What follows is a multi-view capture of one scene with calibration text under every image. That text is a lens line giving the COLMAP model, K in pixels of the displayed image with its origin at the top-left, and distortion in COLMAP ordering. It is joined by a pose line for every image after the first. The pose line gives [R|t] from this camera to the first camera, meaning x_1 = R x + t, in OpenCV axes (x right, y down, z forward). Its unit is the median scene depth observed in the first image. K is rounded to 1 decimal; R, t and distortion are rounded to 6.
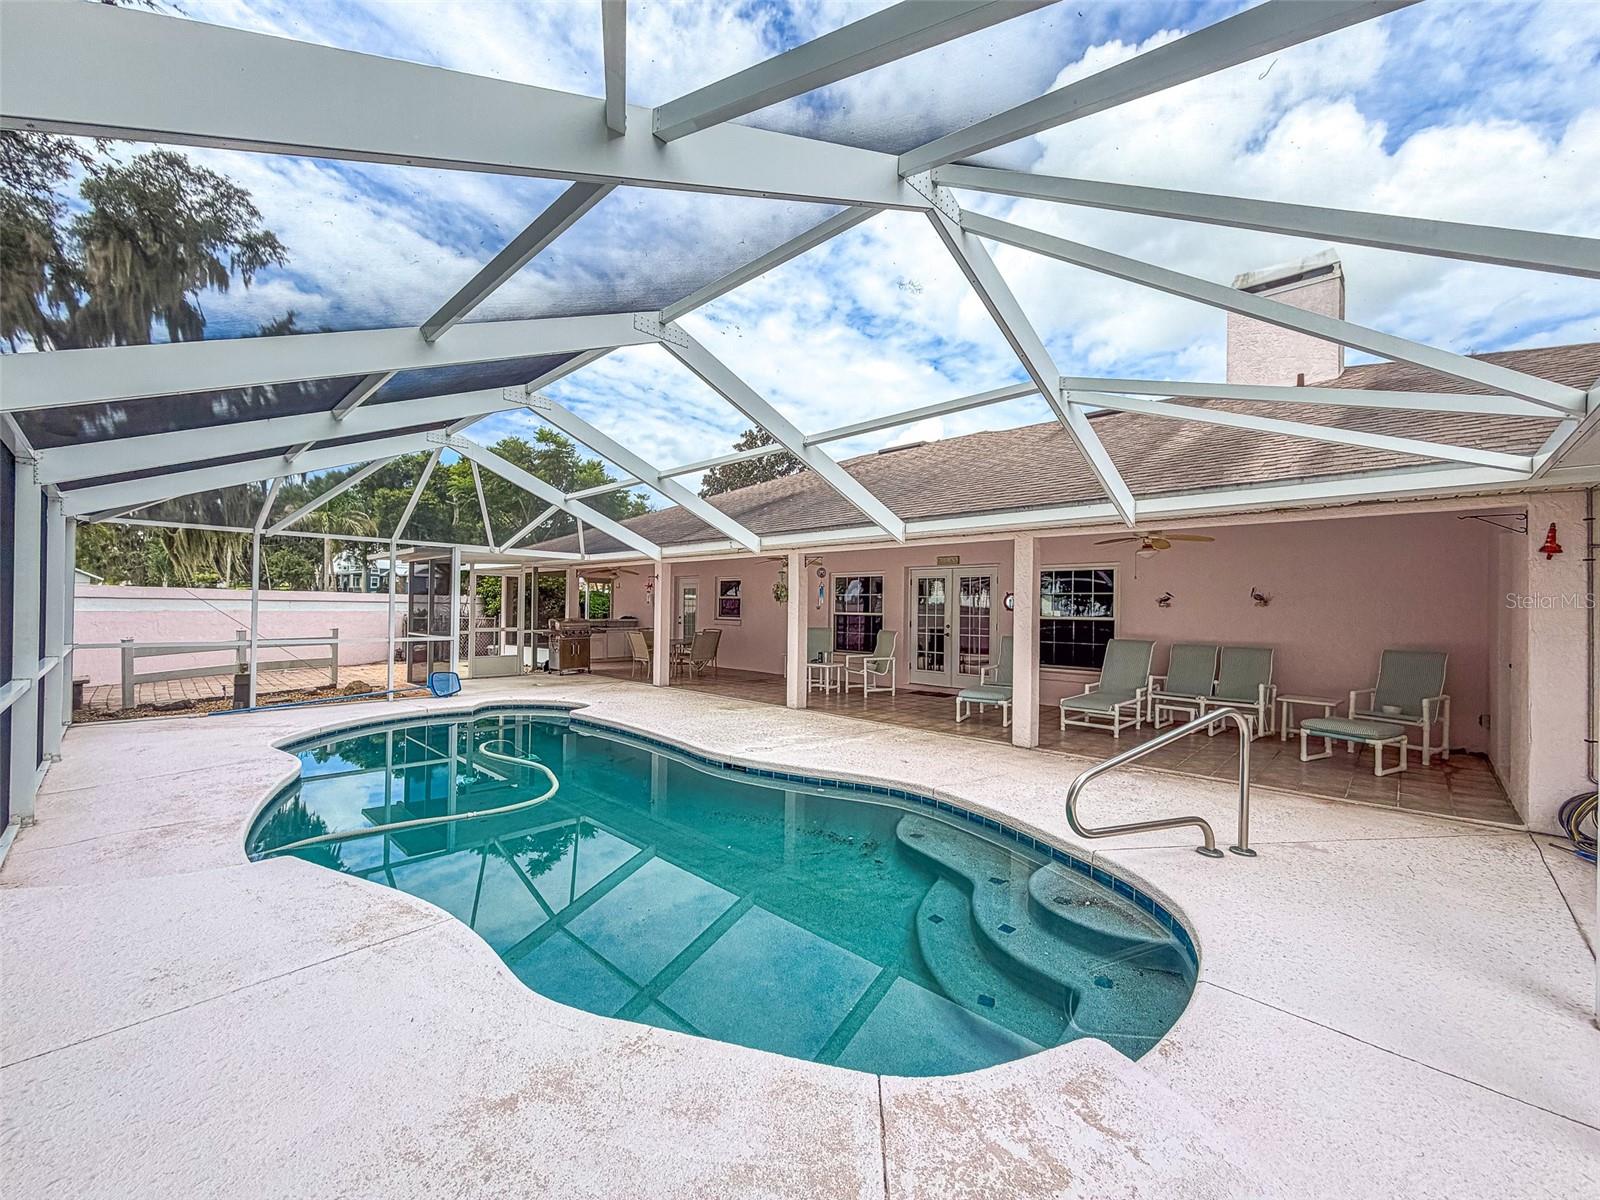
lens RADIAL K [[648.0, 0, 801.2], [0, 648.0, 613.3], [0, 0, 1]] dist [0.000468, -0.000021]
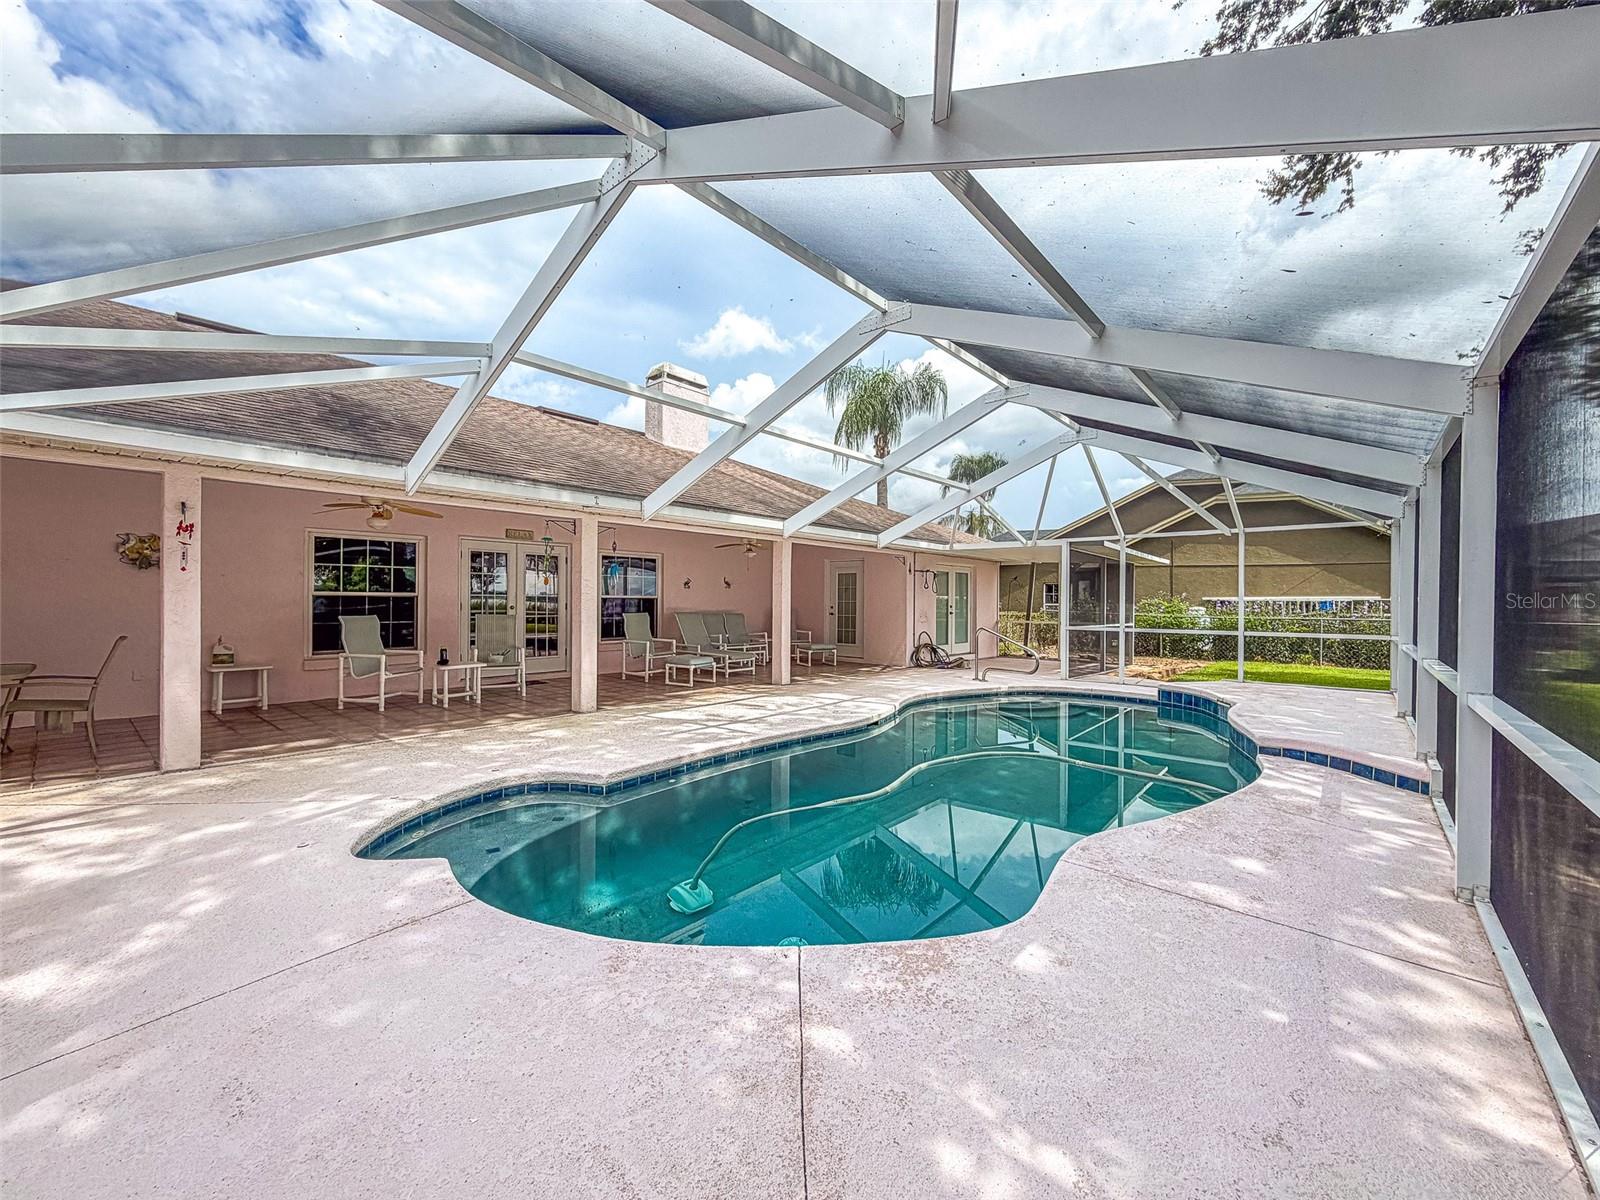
lens RADIAL K [[641.8, 0, 800.0], [0, 641.8, 600.0], [0, 0, 1]] dist [0.000218, -0.000181]
pose [[-0.037636, -0.019880, 0.999094, -0.758328], [-0.008329, 0.999774, 0.019579, -0.009547], [-0.999257, -0.007585, -0.037793, 0.702966]]
